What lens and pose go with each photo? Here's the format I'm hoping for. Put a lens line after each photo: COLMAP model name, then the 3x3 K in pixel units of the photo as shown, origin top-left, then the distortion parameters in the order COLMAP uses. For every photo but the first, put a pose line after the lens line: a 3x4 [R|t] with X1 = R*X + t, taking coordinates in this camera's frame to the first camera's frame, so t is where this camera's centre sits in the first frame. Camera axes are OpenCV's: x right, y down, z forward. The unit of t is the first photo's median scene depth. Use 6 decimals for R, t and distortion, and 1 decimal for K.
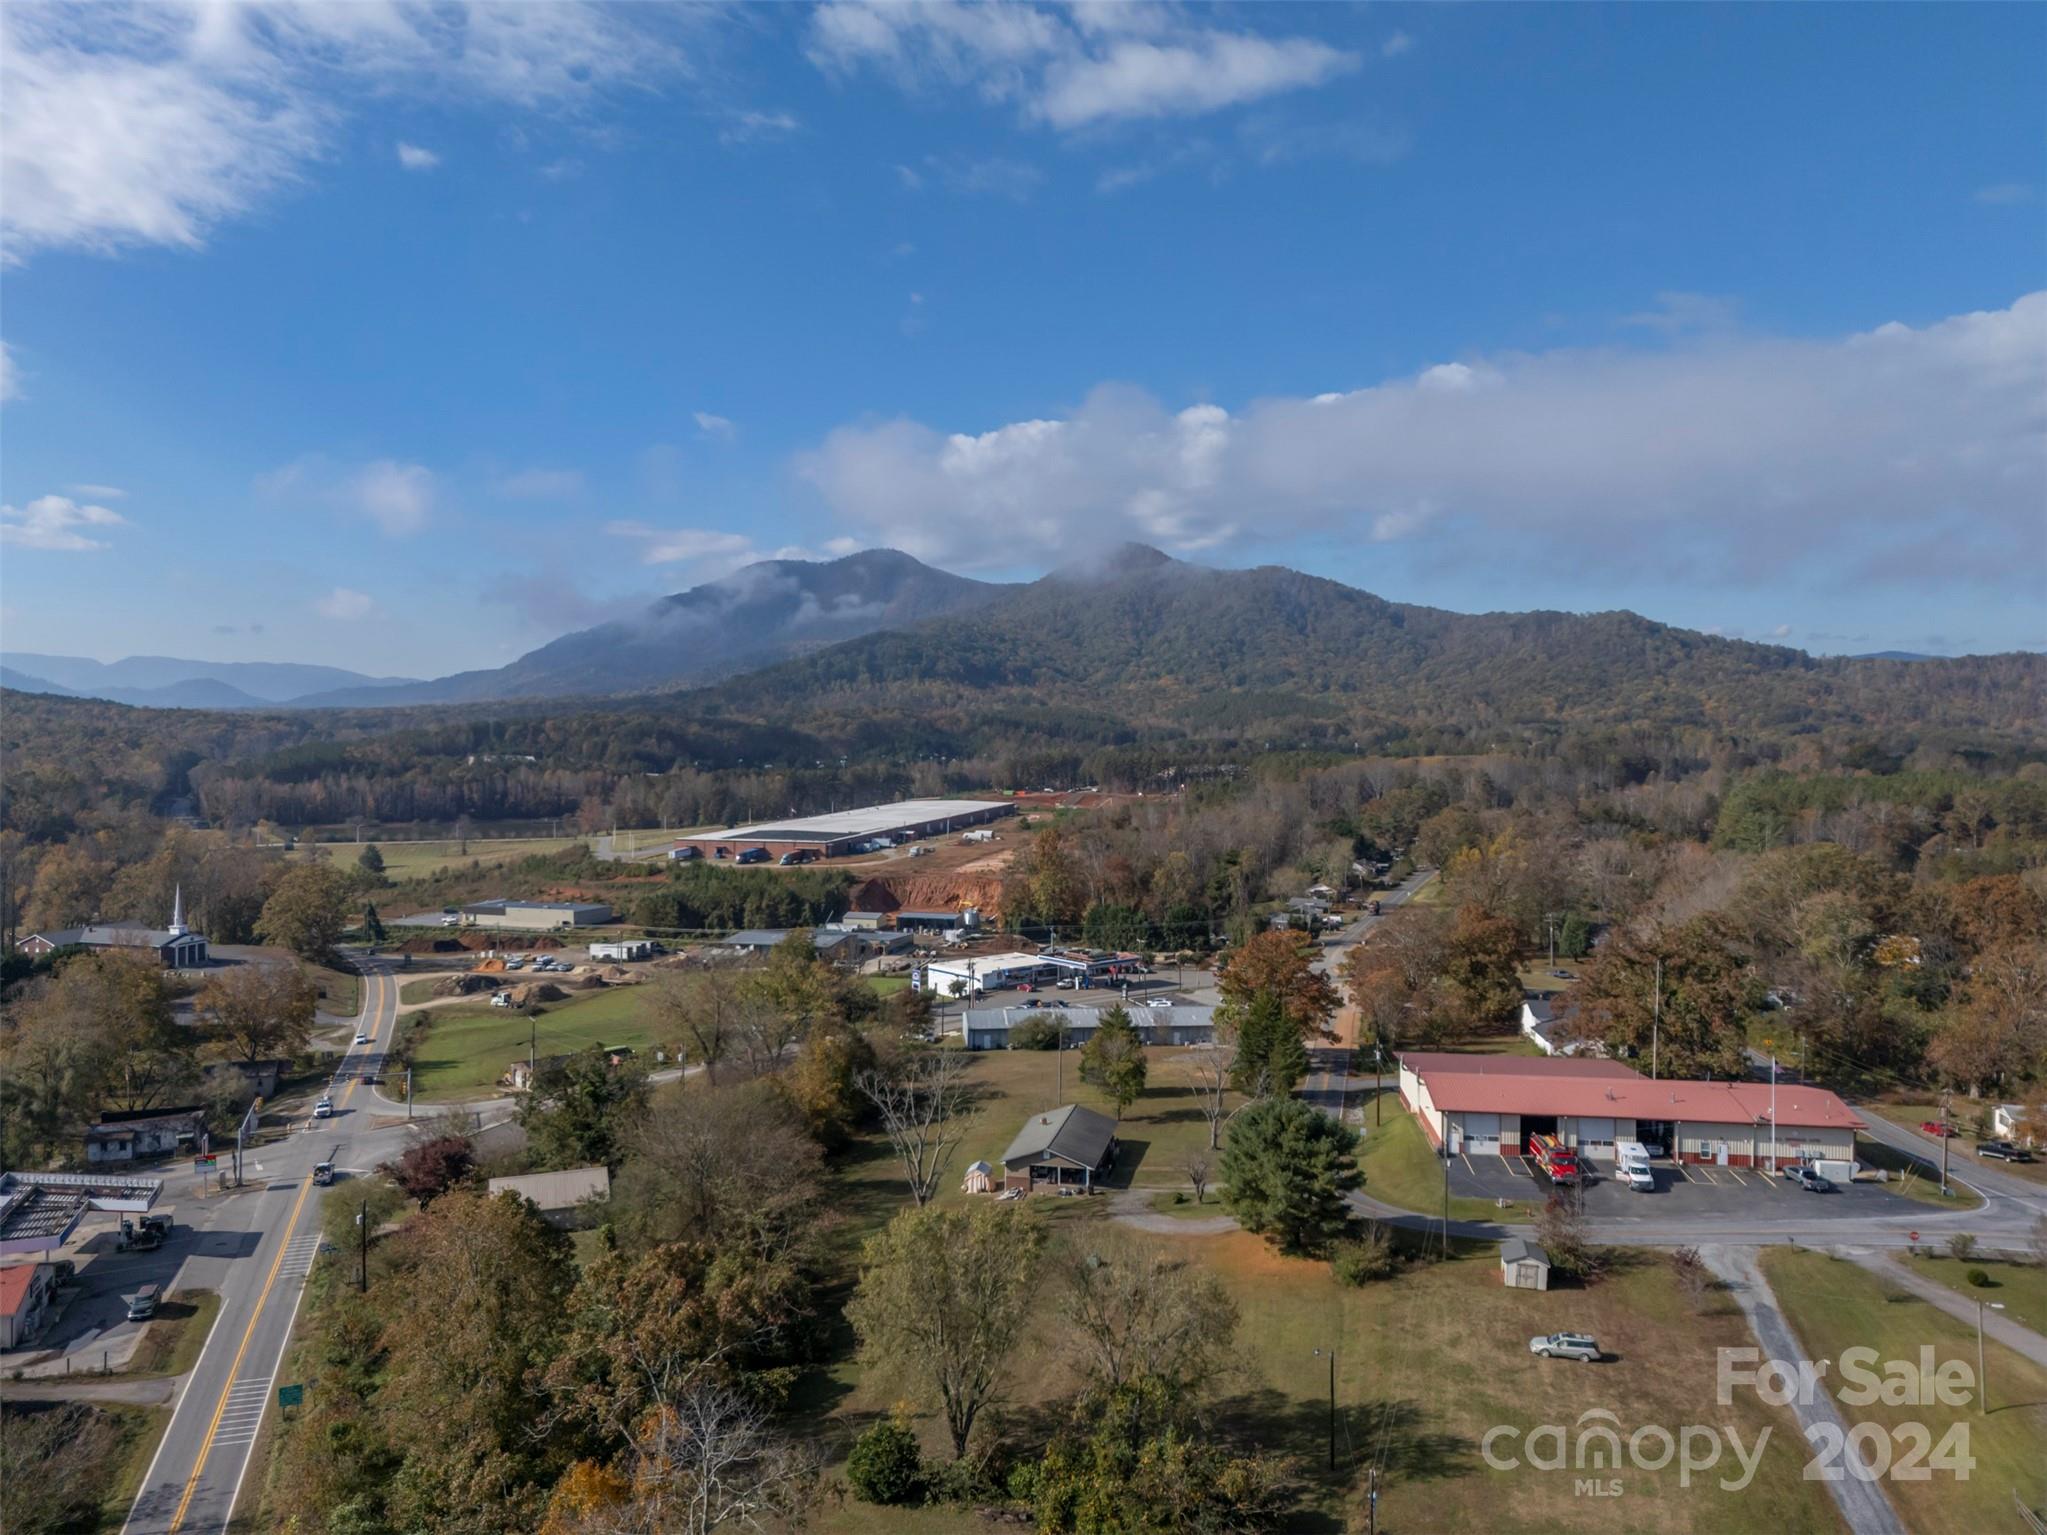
lens RADIAL K [[1501.4, 0, 1028.2], [0, 1501.4, 764.8], [0, 0, 1]] dist [0.085013, -0.052233]
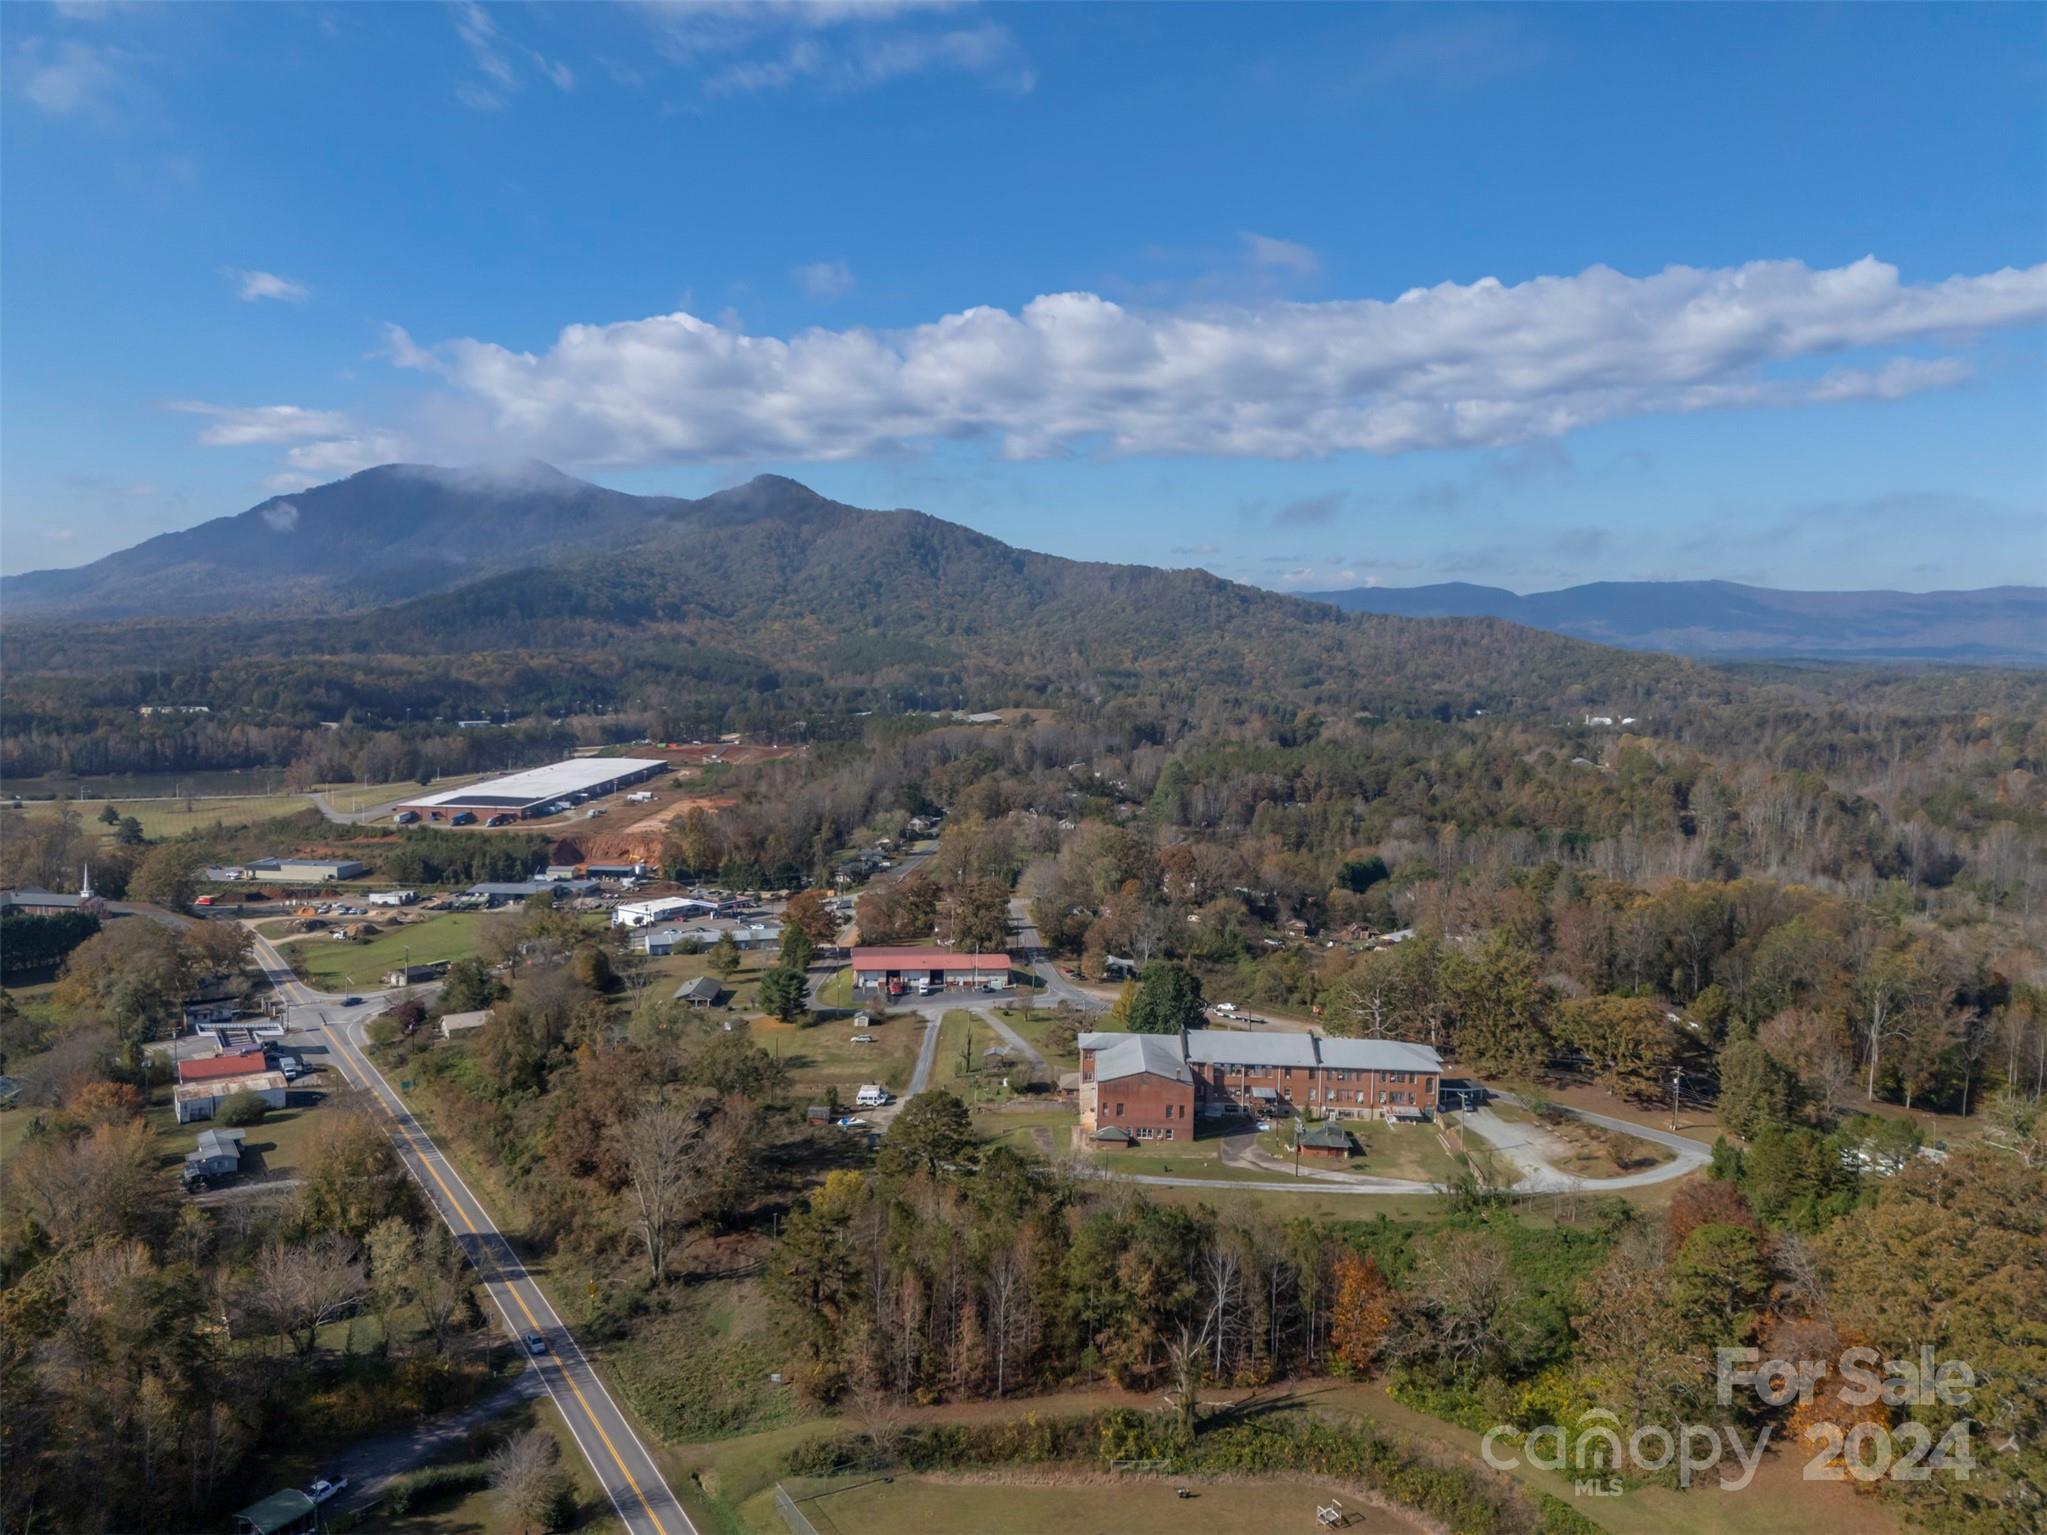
lens RADIAL K [[1500.2, 0, 1029.4], [0, 1500.2, 749.4], [0, 0, 1]] dist [0.073358, -0.031773]
pose [[0.973622, -0.000758, 0.228166, -0.003203], [-0.010957, 0.998685, 0.050075, -0.076705], [-0.227904, -0.051254, 0.972334, -0.425259]]
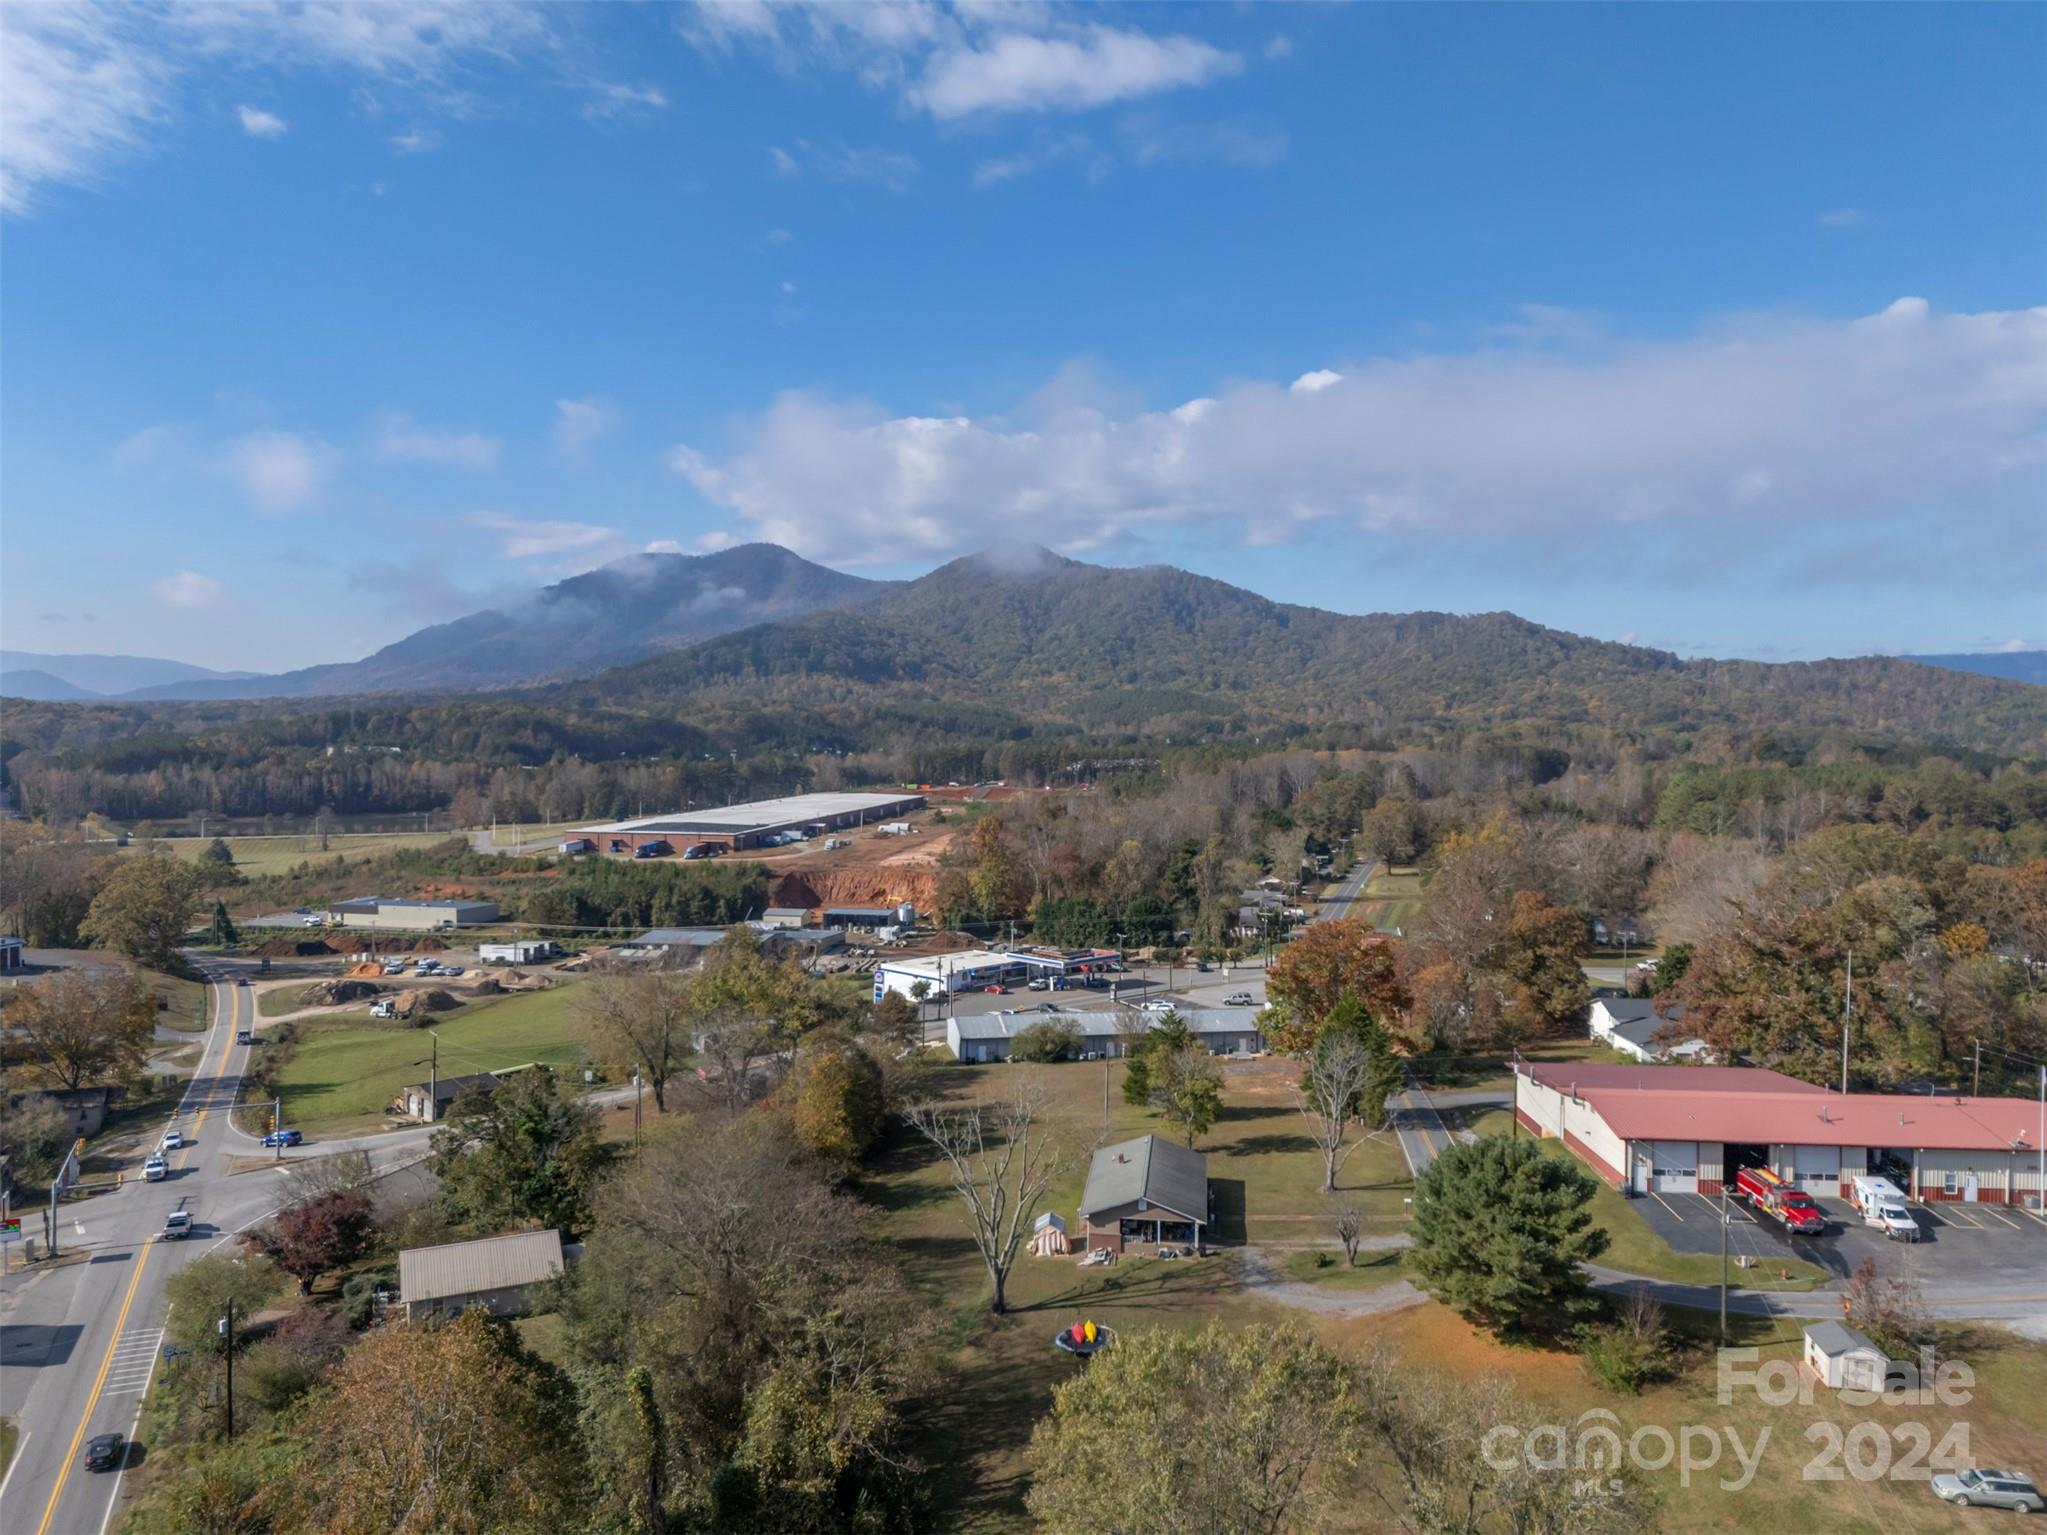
lens RADIAL K [[1501.4, 0, 1028.2], [0, 1501.4, 764.8], [0, 0, 1]] dist [0.085013, -0.052233]
pose [[0.996690, 0.002775, 0.081254, -0.031771], [-0.002729, 0.999996, -0.000682, 0.009521], [-0.081256, 0.000458, 0.996693, 0.066379]]
